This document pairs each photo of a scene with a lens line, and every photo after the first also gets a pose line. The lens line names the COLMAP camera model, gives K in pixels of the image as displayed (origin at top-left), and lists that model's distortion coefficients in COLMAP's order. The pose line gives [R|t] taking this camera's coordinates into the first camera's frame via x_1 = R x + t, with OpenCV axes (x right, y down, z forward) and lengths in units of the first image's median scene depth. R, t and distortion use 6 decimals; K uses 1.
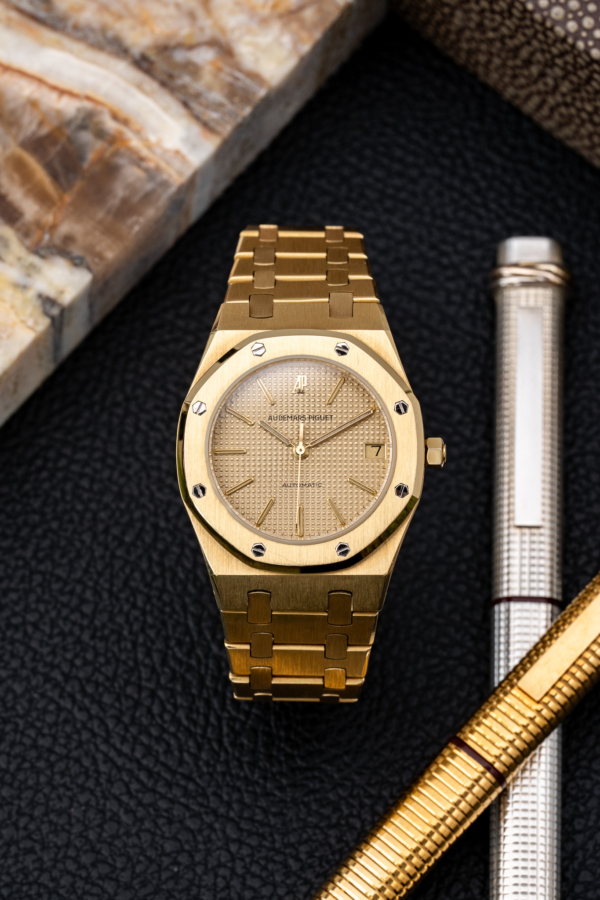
lens RADIAL K [[6460.7, 0, 298.0], [0, 6460.7, 482.6], [0, 0, 1]] dist [3.388724, 0.000000]
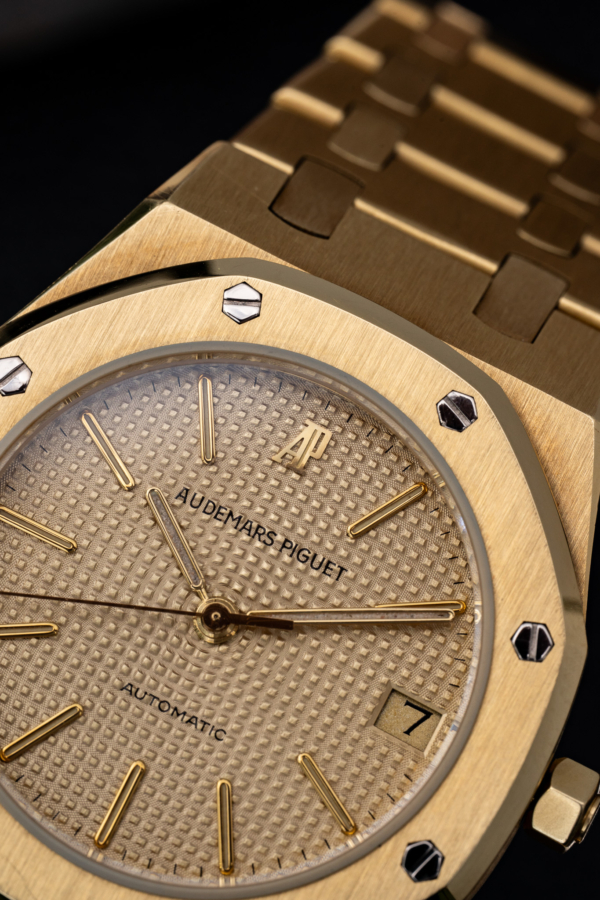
lens RADIAL K [[6460.7, 0, 302.1], [0, 6460.7, 448.5], [0, 0, 1]] dist [3.388724, 0.000000]
pose [[0.888436, 0.453988, -0.067644, 0.023843], [-0.453425, 0.890962, 0.024342, -0.023626], [0.071319, 0.009046, 0.997413, 0.652223]]
